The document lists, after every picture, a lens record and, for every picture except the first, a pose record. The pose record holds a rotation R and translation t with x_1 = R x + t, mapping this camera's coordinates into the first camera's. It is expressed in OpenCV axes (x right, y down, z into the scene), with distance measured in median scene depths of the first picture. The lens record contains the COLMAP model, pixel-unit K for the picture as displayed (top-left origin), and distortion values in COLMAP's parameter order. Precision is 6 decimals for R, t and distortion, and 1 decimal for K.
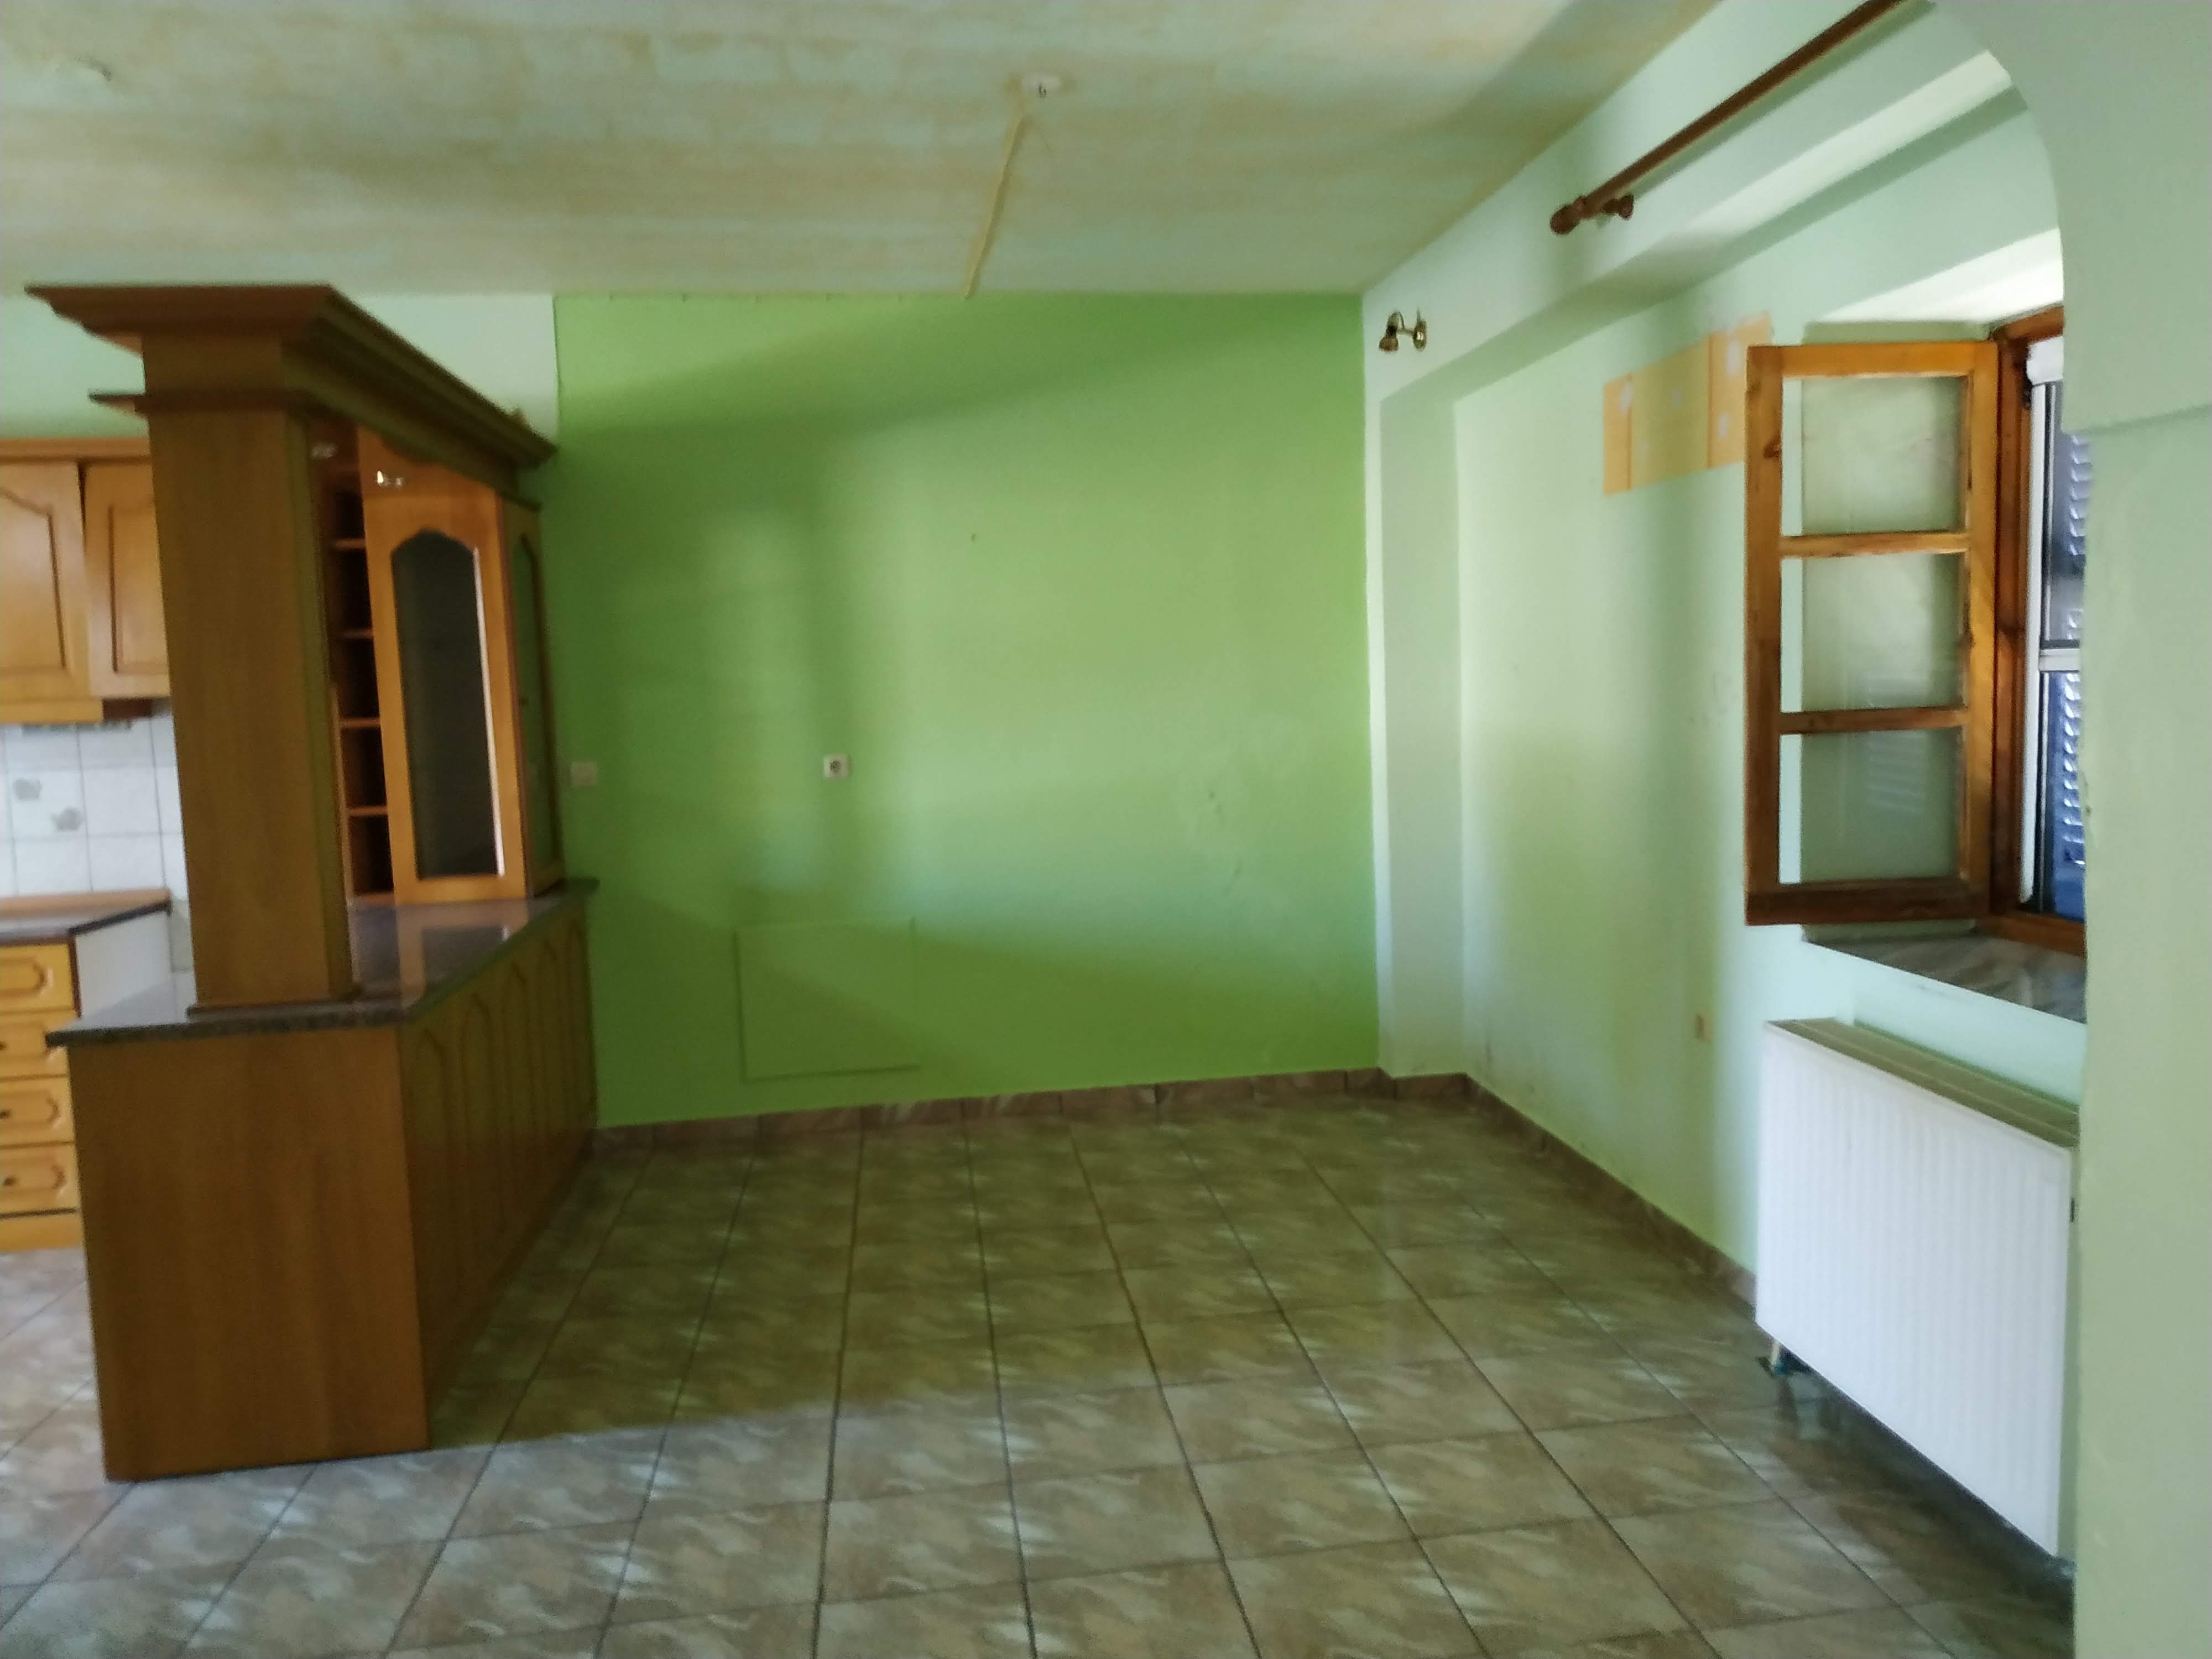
lens RADIAL K [[1605.6, 0, 1104.3], [0, 1605.6, 823.5], [0, 0, 1]] dist [-0.007311, -0.004785]
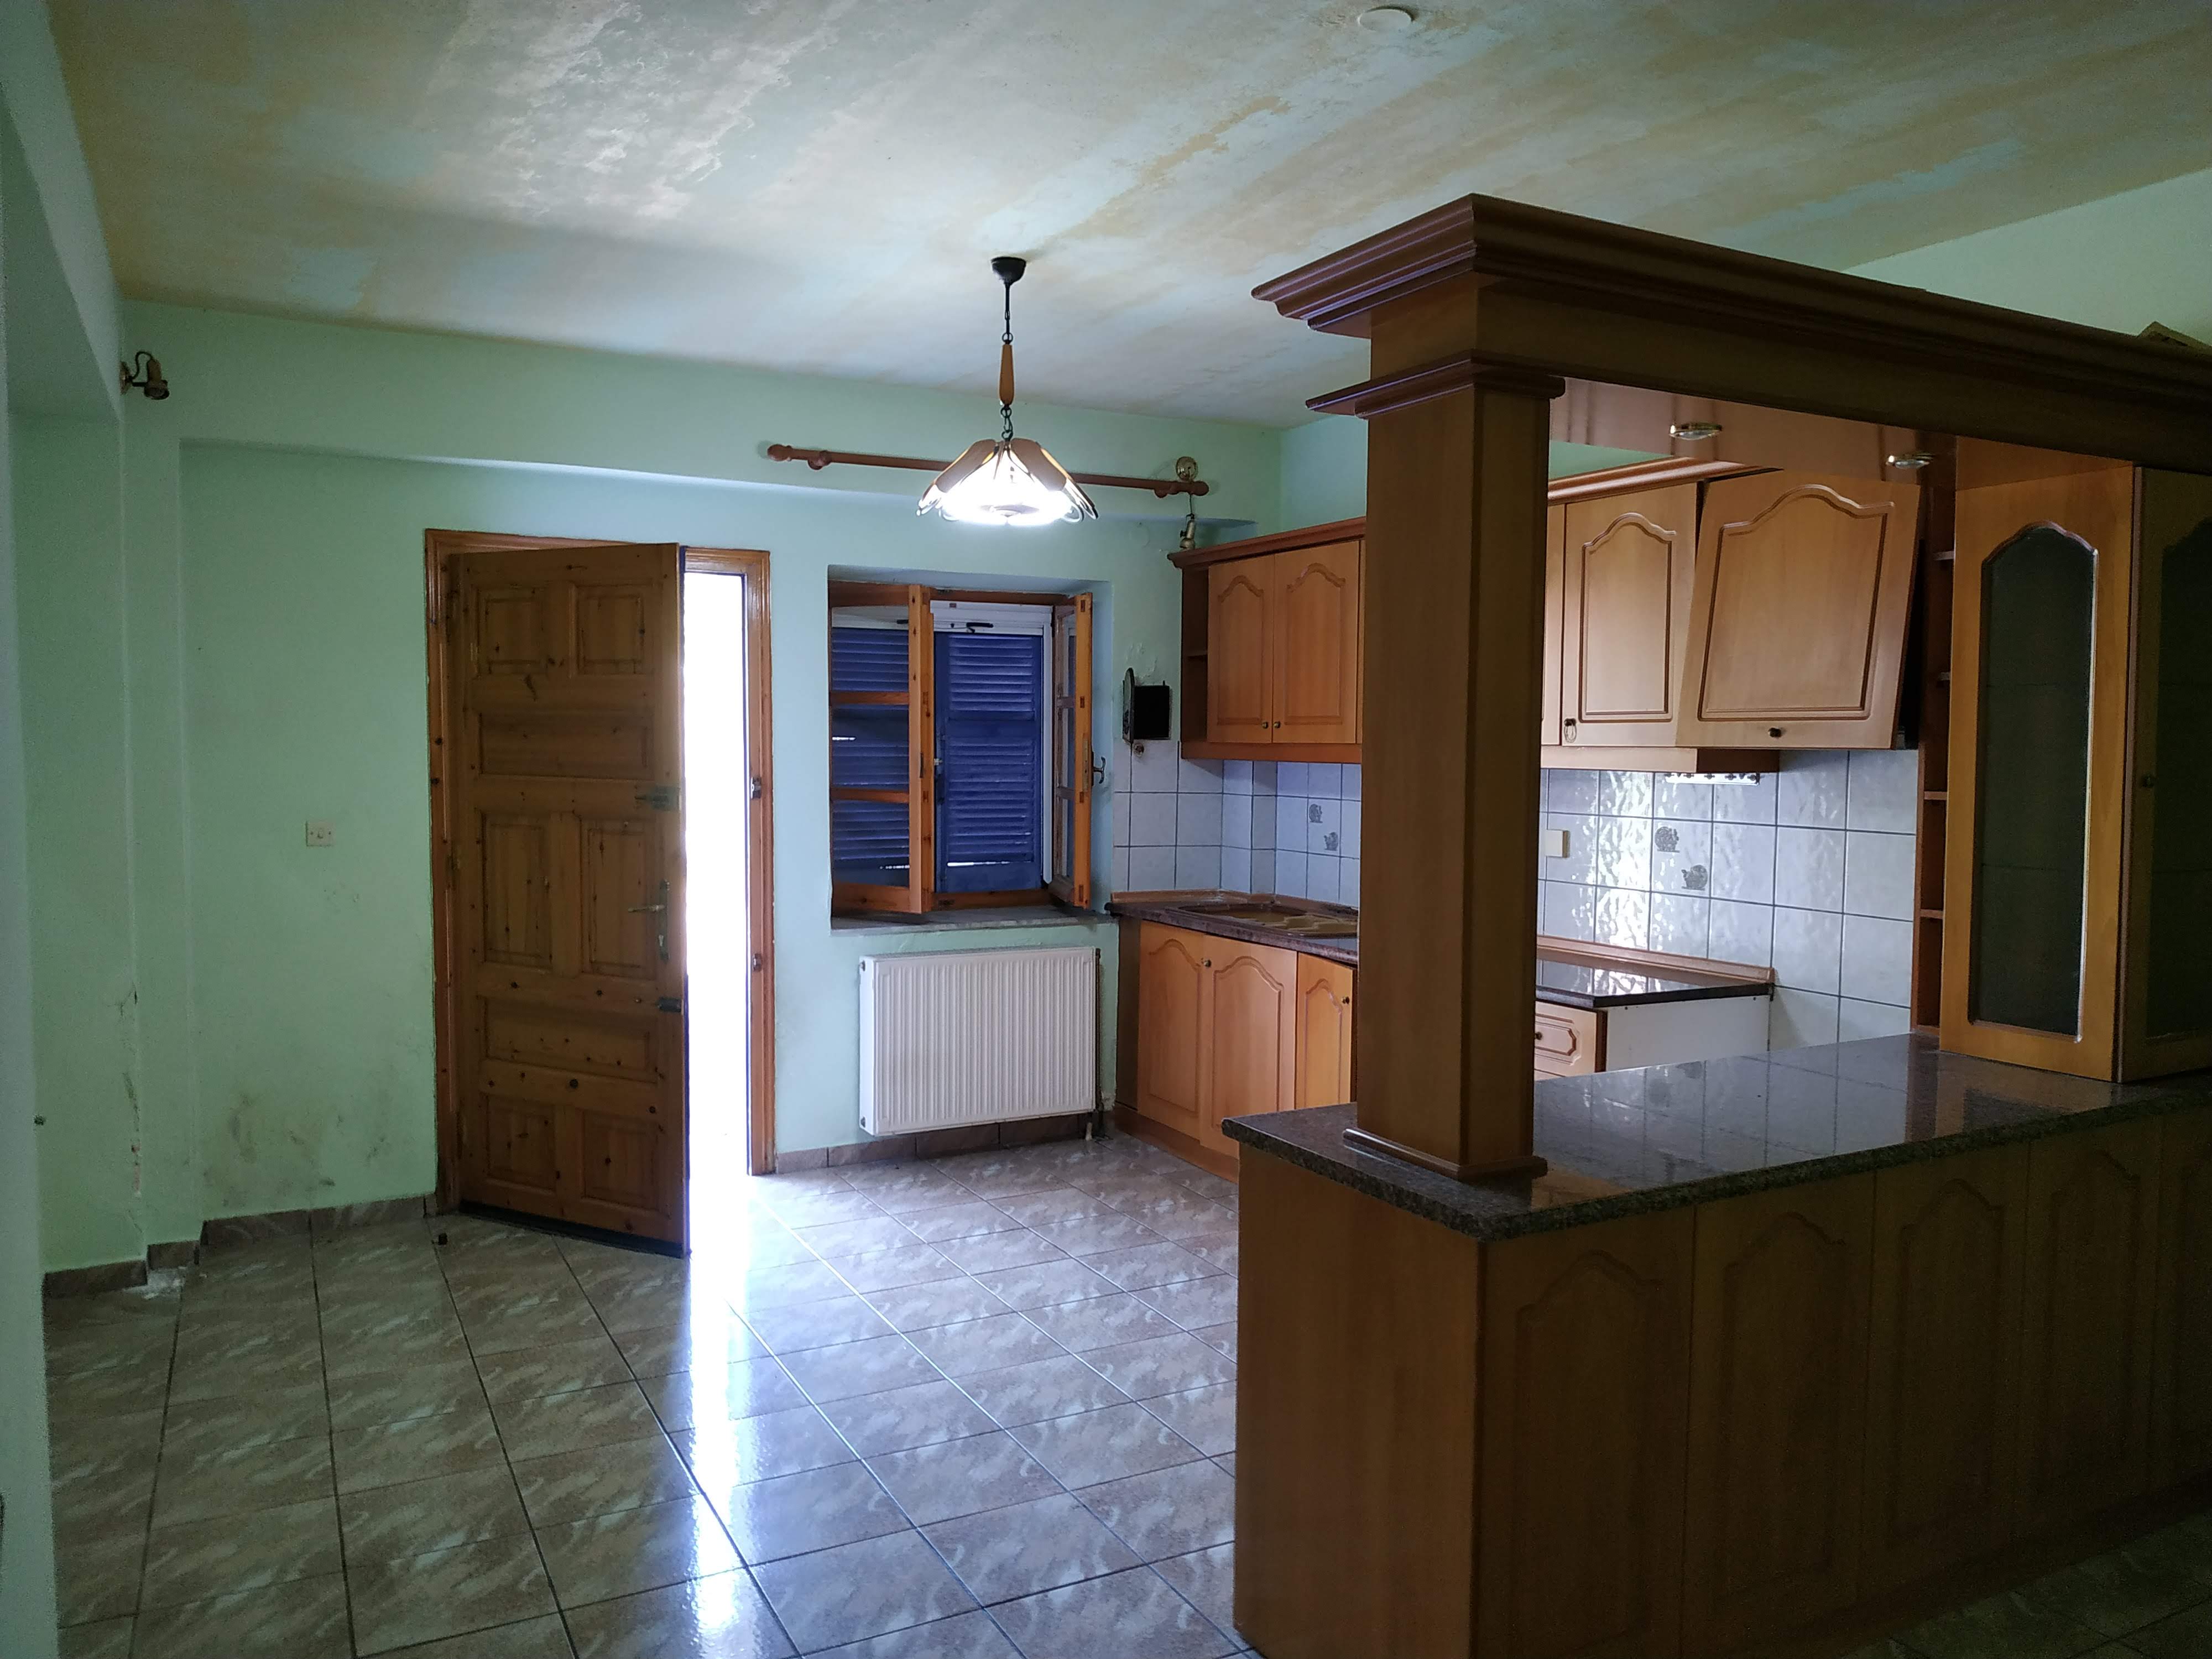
lens RADIAL K [[1605.6, 0, 1104.7], [0, 1605.6, 835.3], [0, 0, 1]] dist [-0.007311, -0.004785]
pose [[0.364677, 0.098156, -0.925946, 0.089060], [-0.114456, 0.991612, 0.060039, -0.047111], [0.924073, 0.084085, 0.372853, 0.378691]]
